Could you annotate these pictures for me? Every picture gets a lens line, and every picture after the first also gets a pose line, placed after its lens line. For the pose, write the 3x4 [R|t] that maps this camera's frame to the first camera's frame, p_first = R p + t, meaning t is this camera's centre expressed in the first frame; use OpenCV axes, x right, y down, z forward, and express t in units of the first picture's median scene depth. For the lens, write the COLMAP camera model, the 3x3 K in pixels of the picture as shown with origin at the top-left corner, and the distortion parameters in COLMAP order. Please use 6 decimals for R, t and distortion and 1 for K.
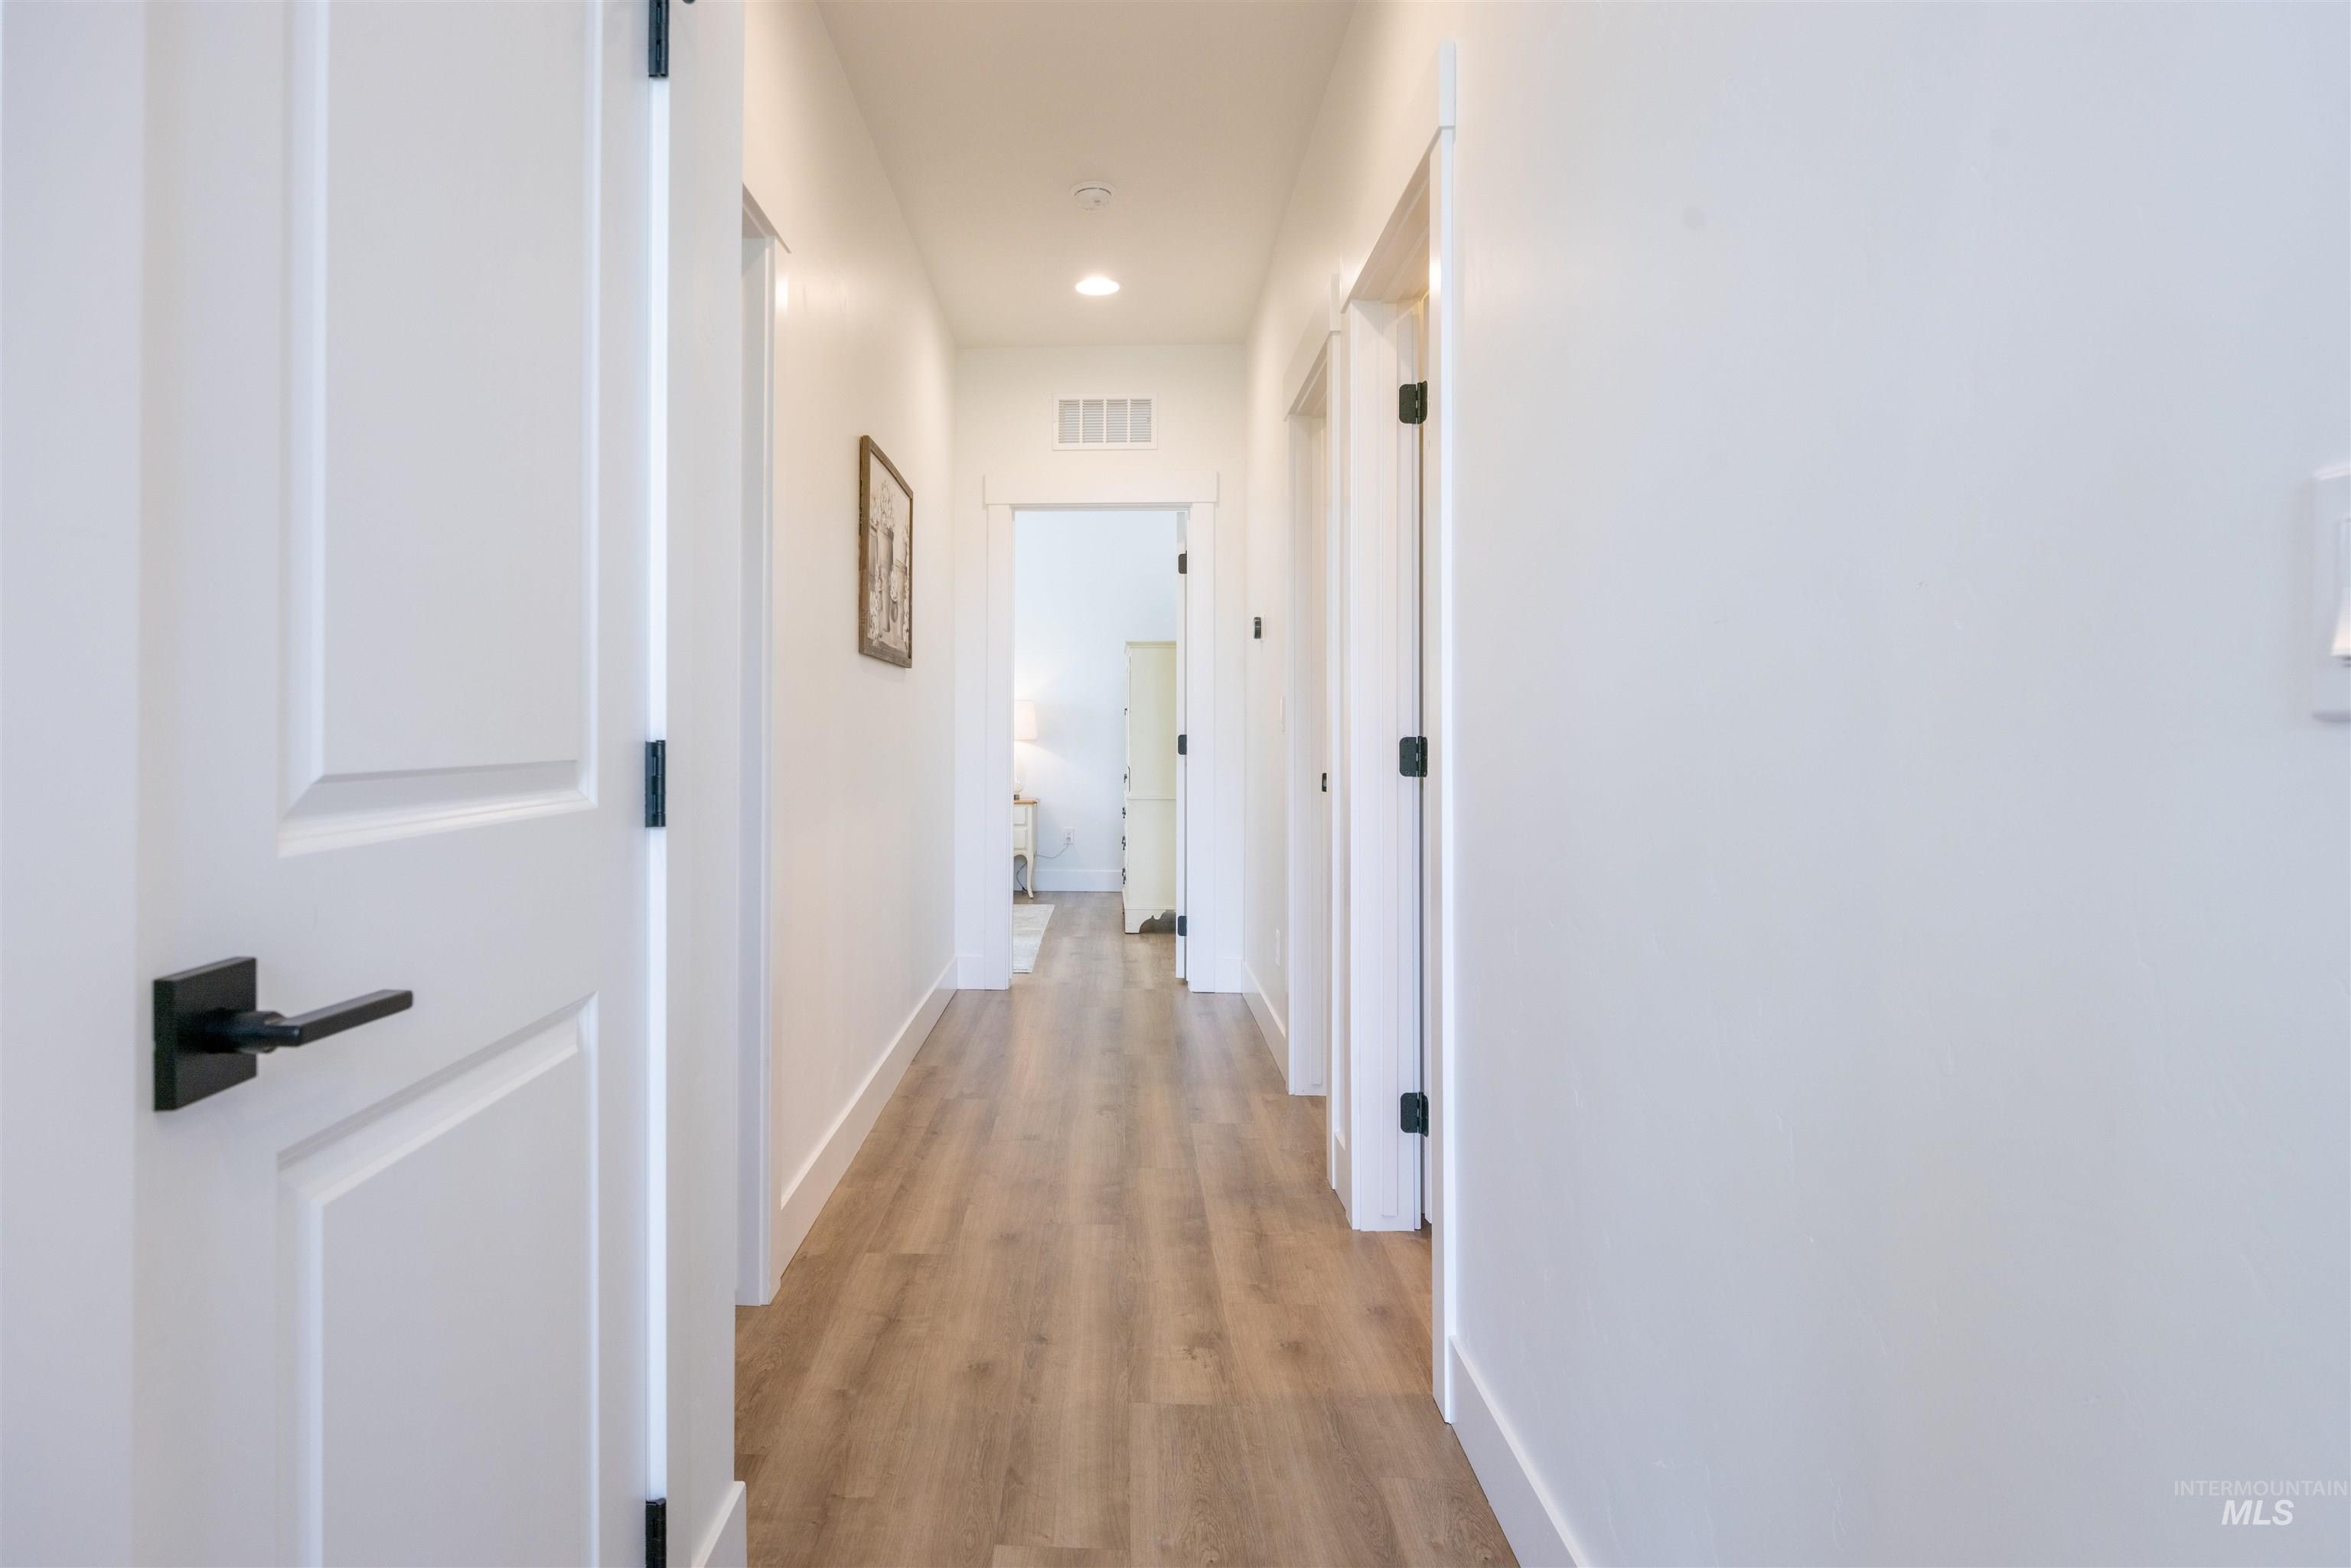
lens RADIAL K [[1357.1, 0, 1174.1], [0, 1357.1, 775.4], [0, 0, 1]] dist [0.005934, -0.000124]
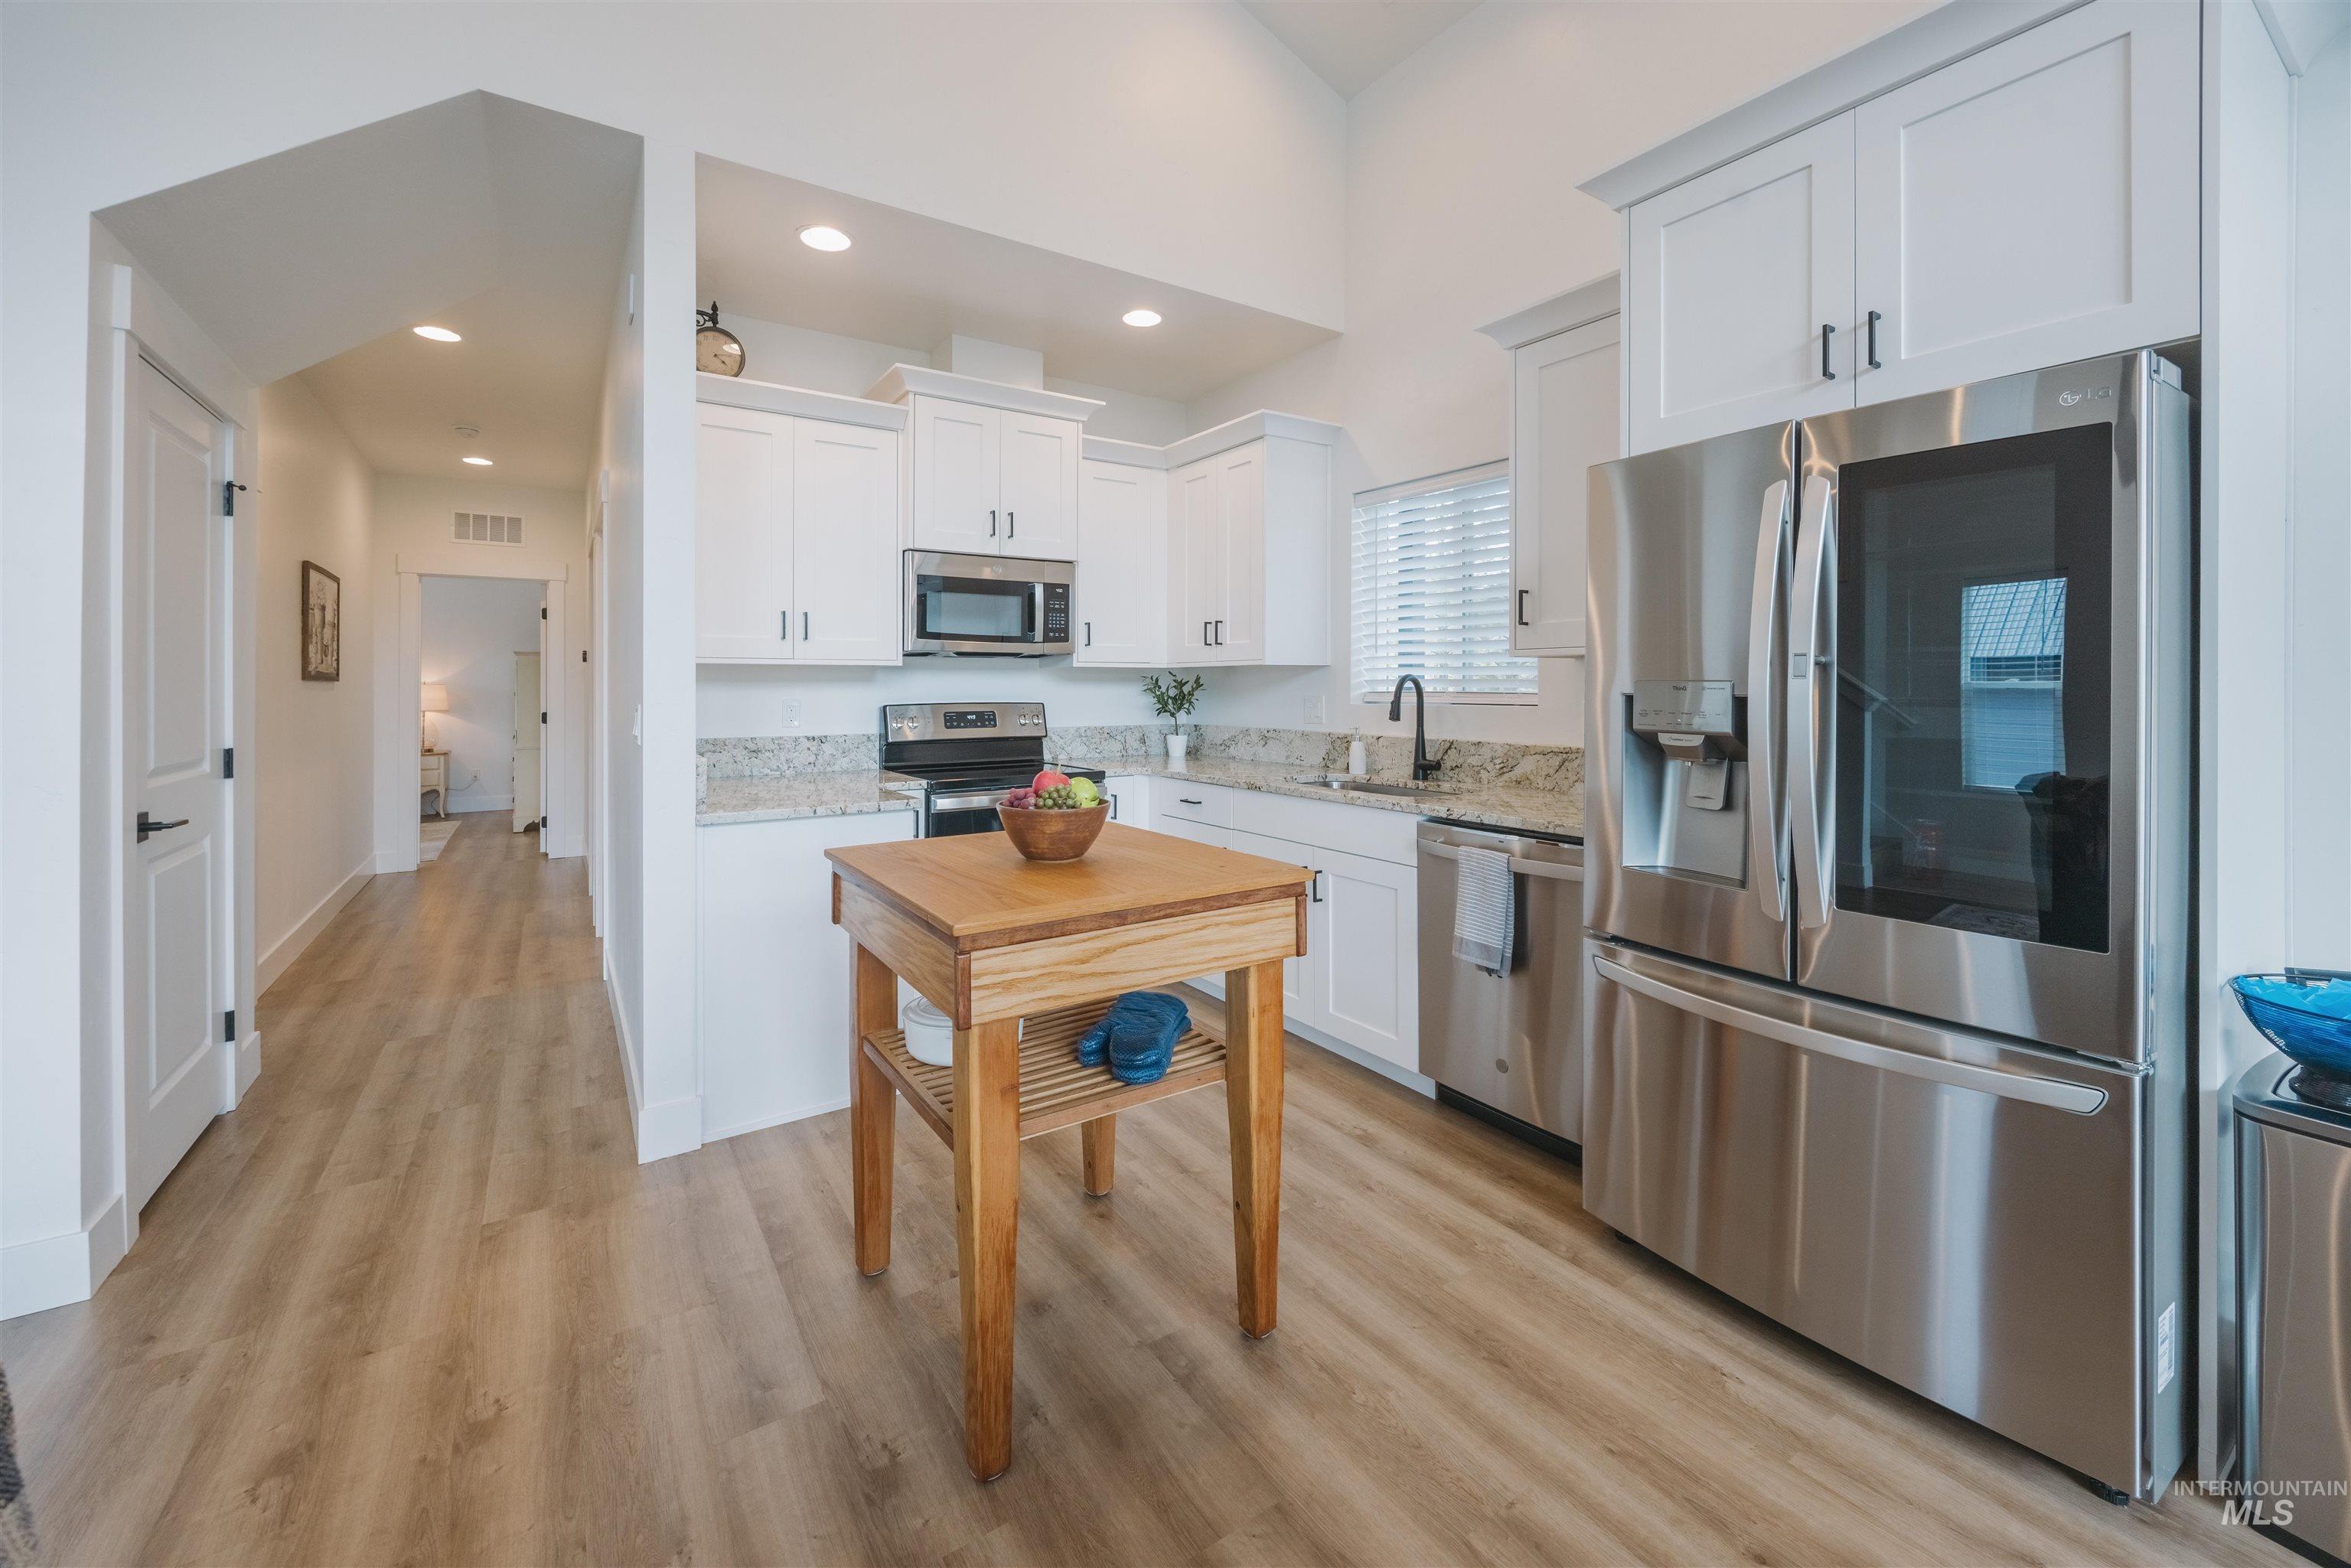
lens RADIAL K [[942.7, 0, 1173.3], [0, 942.7, 689.8], [0, 0, 1]] dist [0.011044, 0.000731]
pose [[0.860435, -0.006357, 0.509520, 0.090850], [0.020200, 0.999562, -0.021642, -0.018872], [-0.509159, 0.028914, 0.860187, -0.512499]]
